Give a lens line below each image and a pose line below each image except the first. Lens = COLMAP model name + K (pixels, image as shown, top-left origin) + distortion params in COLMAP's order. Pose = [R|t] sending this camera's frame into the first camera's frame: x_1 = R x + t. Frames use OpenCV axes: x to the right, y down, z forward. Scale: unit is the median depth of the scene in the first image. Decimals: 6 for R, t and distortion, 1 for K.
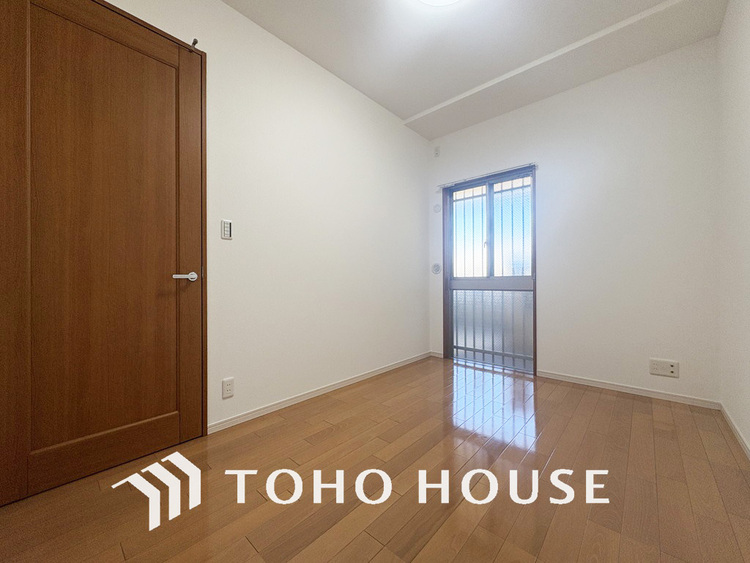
lens RADIAL K [[298.5, 0, 375.3], [0, 298.5, 280.2], [0, 0, 1]] dist [0.000253, 0.000370]
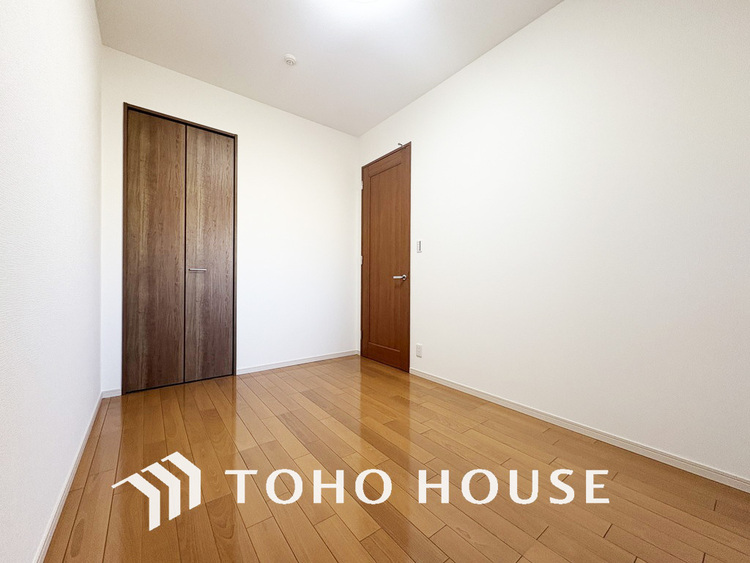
lens RADIAL K [[298.5, 0, 375.0], [0, 298.5, 279.4], [0, 0, 1]] dist [0.000253, 0.000370]
pose [[-0.176033, -0.000619, -0.984384, 1.038087], [-0.003149, 0.999995, -0.000066, 0.001653], [0.984379, 0.003088, -0.176034, 1.044602]]
